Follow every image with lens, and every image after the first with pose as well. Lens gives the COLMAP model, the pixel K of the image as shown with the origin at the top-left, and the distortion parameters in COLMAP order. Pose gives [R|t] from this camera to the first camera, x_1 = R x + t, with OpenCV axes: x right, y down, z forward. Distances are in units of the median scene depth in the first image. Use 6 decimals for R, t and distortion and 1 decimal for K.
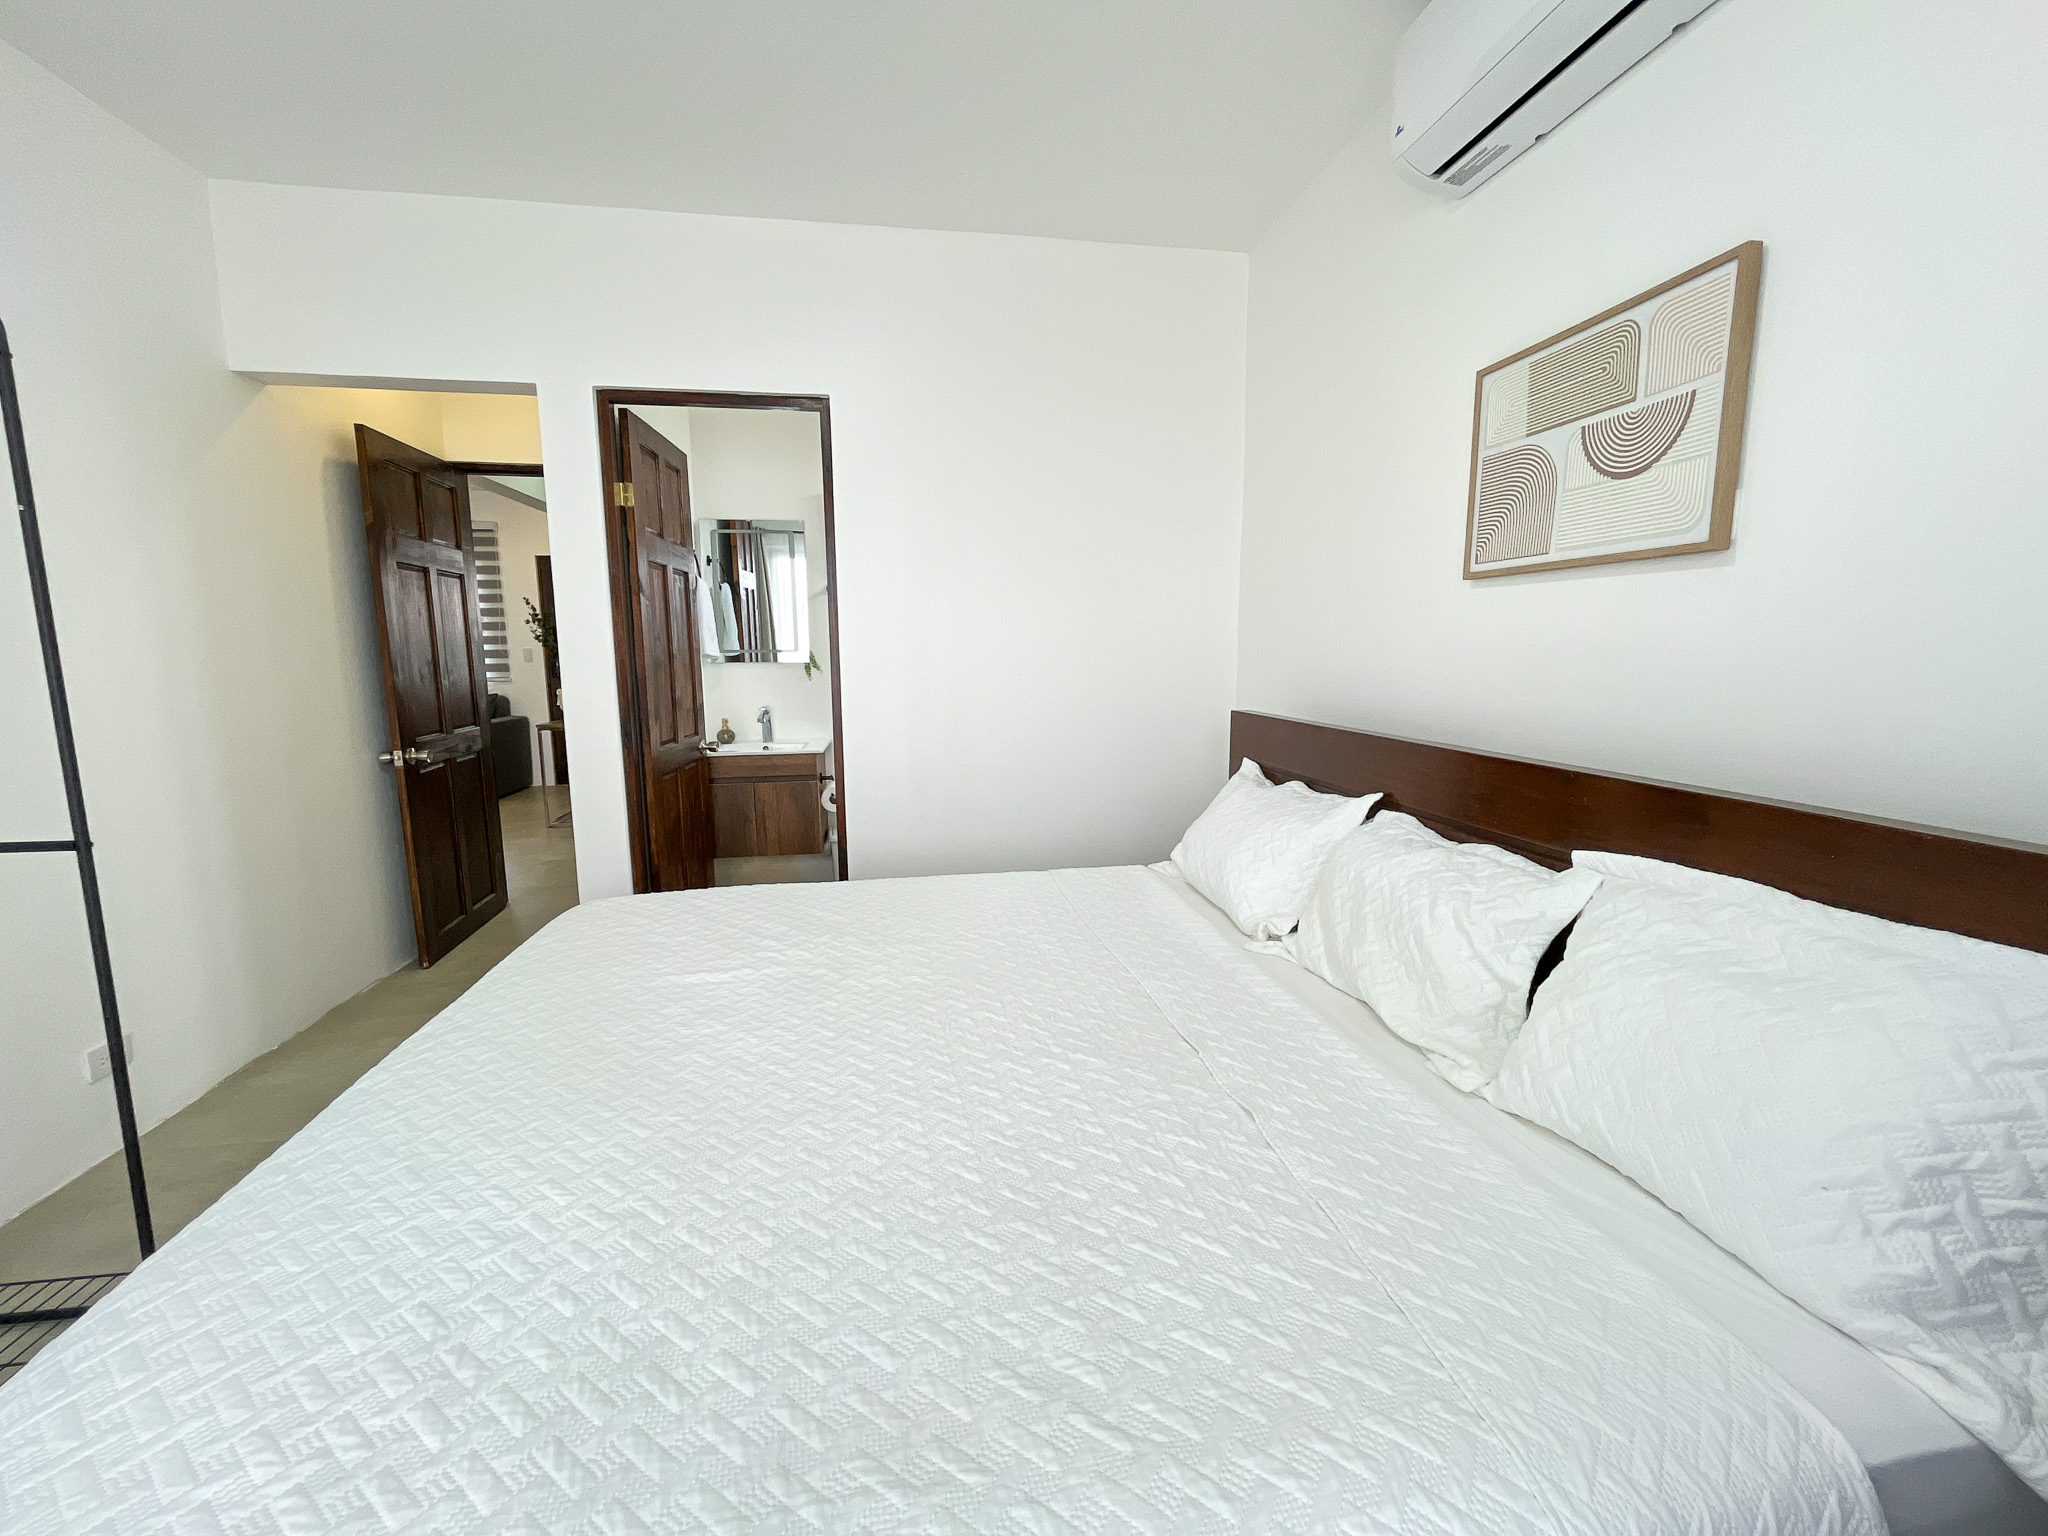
lens RADIAL K [[820.9, 0, 1030.4], [0, 820.9, 766.9], [0, 0, 1]] dist [-0.006581, 0.001235]
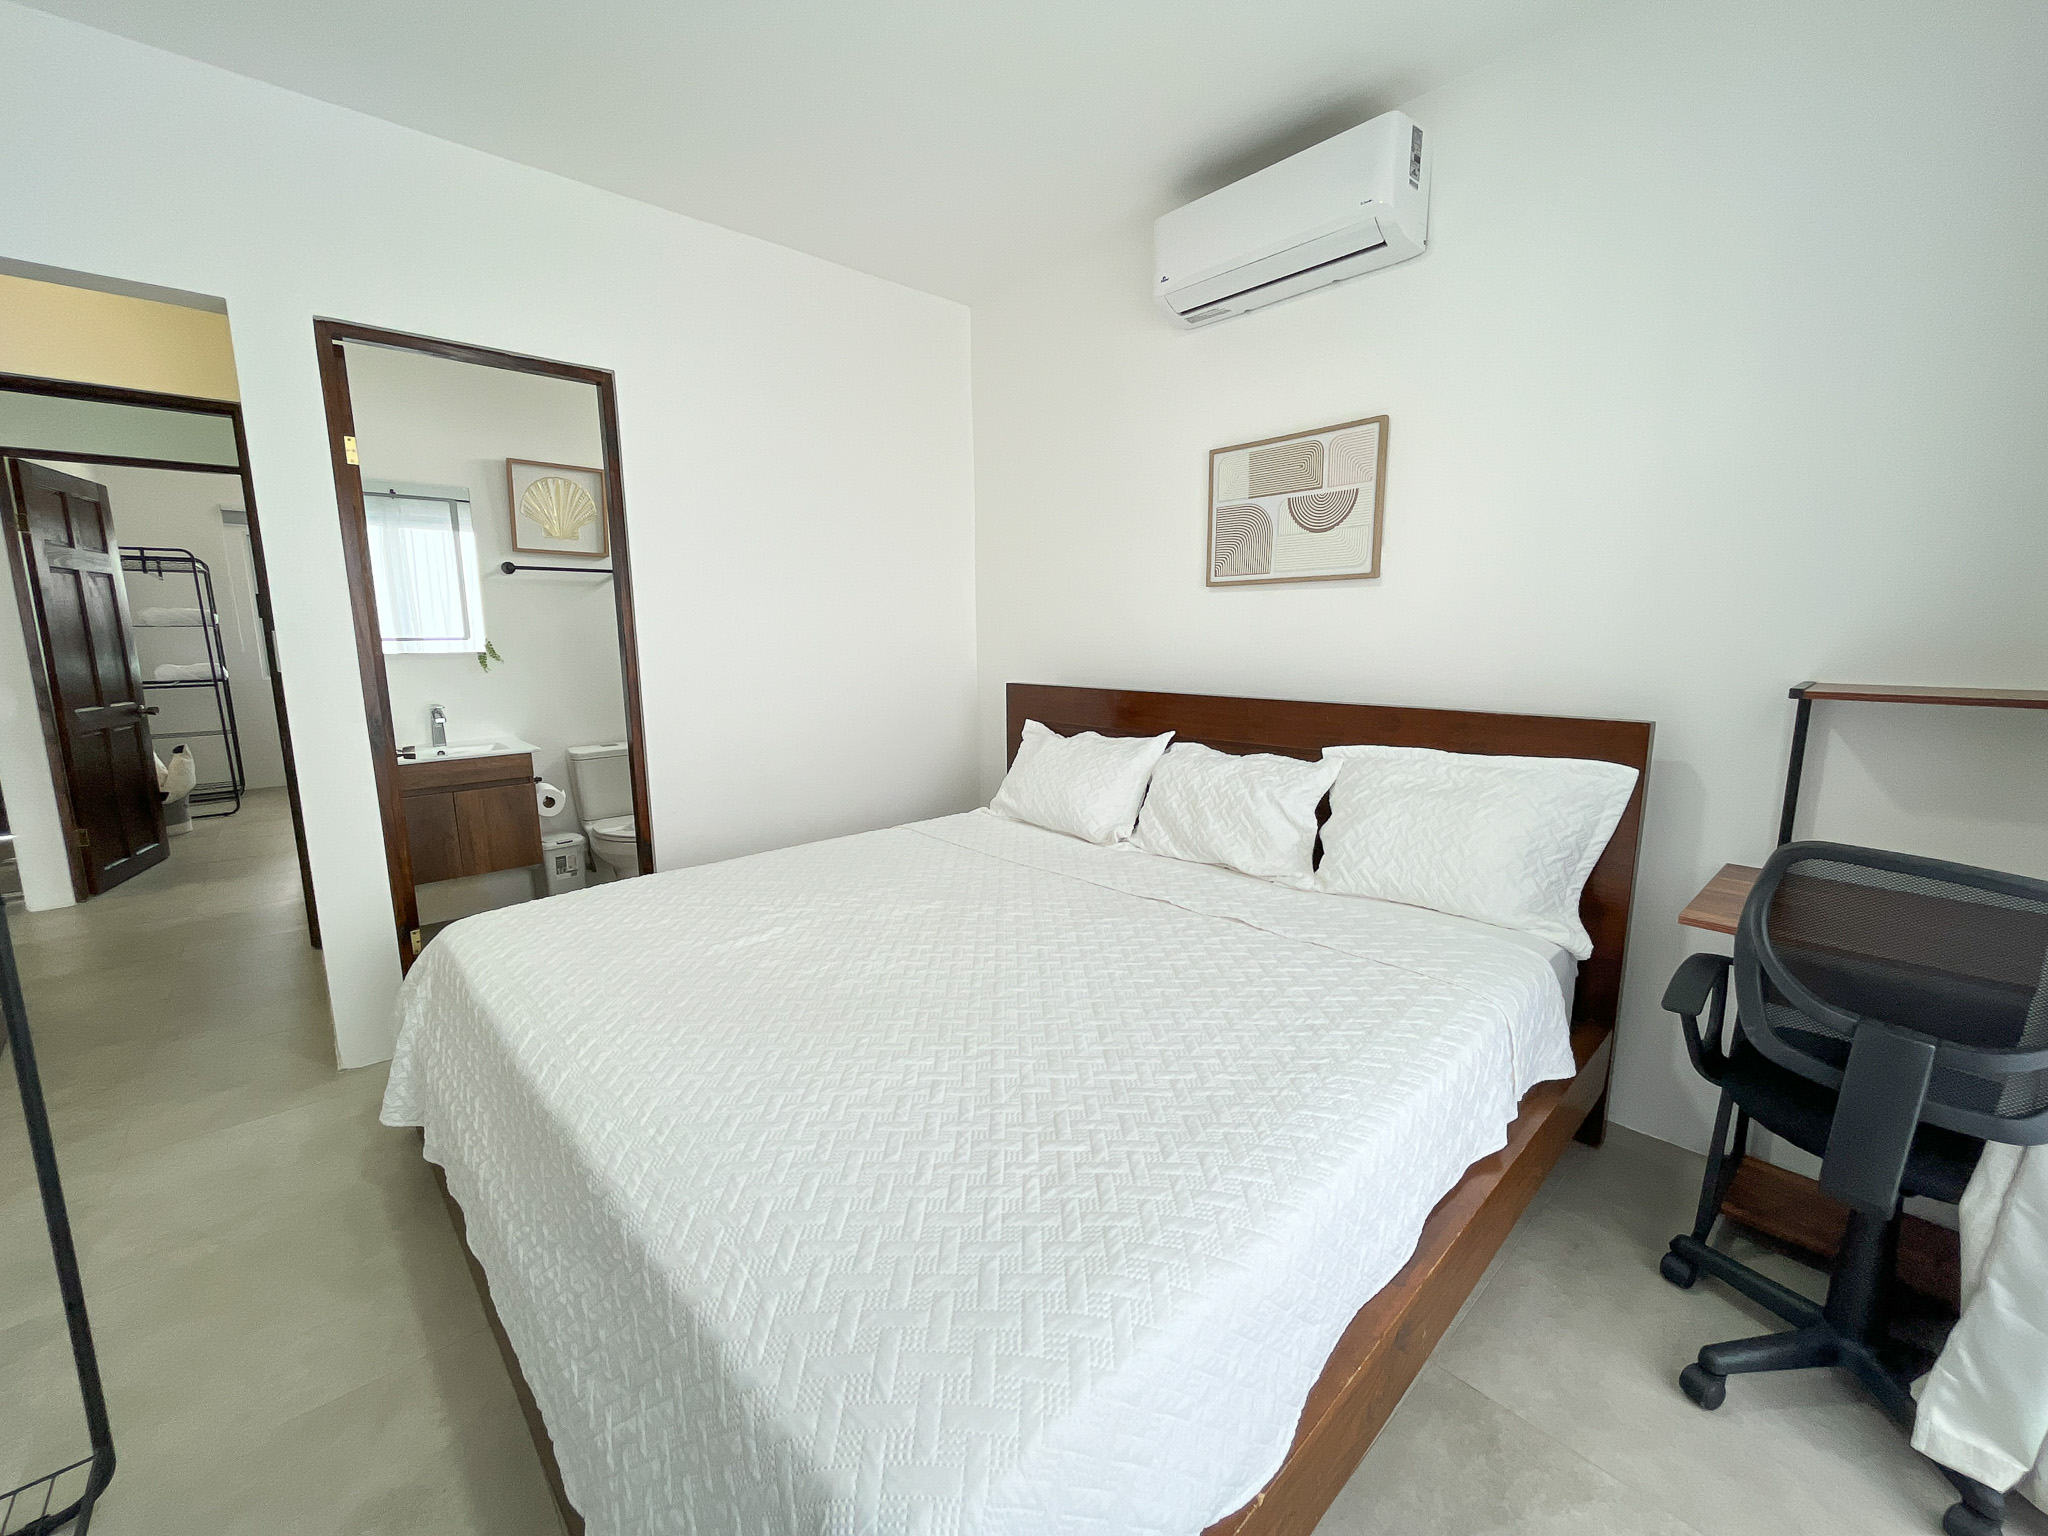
lens RADIAL K [[820.9, 0, 1024.4], [0, 820.9, 766.2], [0, 0, 1]] dist [-0.006581, 0.001235]
pose [[0.840307, -0.089116, 0.534736, -0.665305], [0.081434, 0.995954, 0.038012, 0.018944], [-0.535960, 0.011604, 0.844164, -0.105758]]
